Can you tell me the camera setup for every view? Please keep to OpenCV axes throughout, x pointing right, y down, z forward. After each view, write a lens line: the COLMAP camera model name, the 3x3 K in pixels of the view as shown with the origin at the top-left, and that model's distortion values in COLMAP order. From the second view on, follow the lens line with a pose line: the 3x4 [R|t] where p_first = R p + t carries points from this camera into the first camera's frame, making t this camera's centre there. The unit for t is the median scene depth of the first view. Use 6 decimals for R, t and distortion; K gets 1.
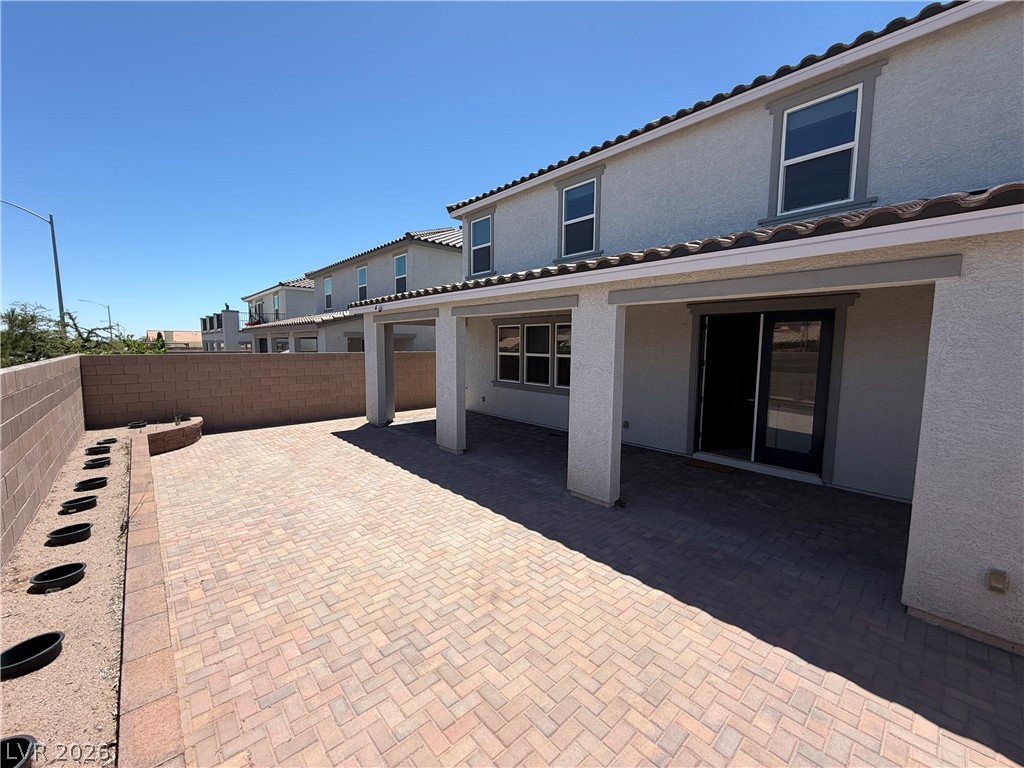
lens RADIAL K [[409.3, 0, 510.9], [0, 409.3, 384.8], [0, 0, 1]] dist [-0.000347, 0.000032]
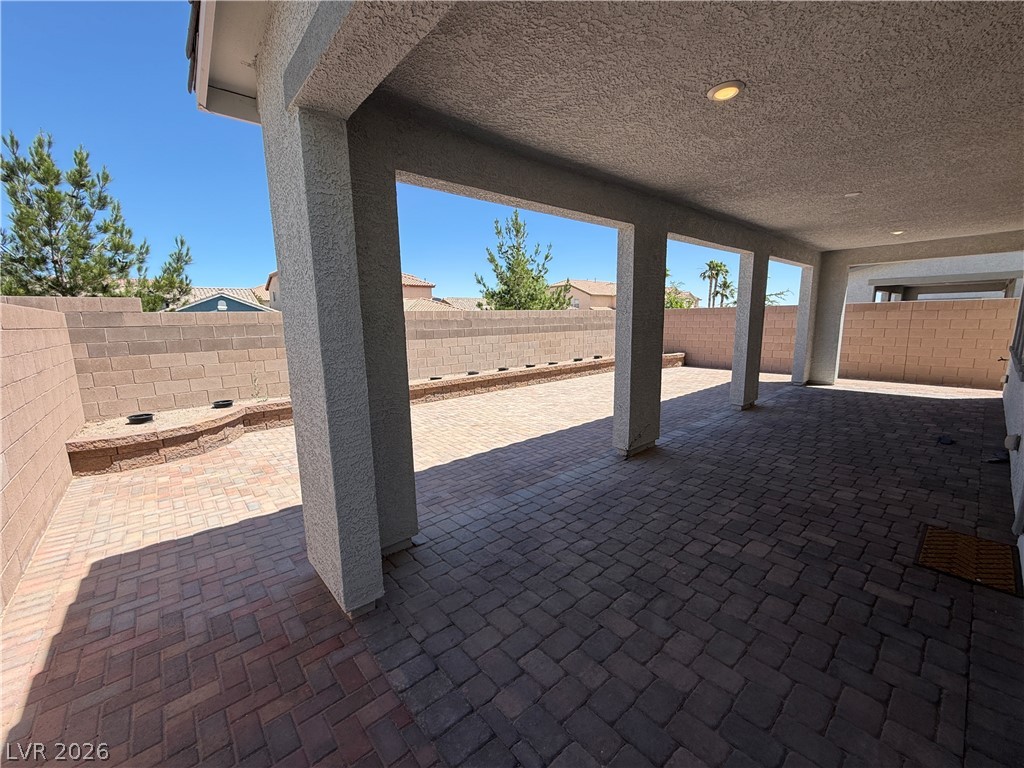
lens RADIAL K [[409.3, 0, 510.9], [0, 409.3, 384.8], [0, 0, 1]] dist [-0.000347, 0.000032]
pose [[-0.022721, 0.156067, -0.987485, 1.310228], [-0.081194, 0.984189, 0.157415, 0.023586], [0.996439, 0.083754, -0.009690, 0.868208]]
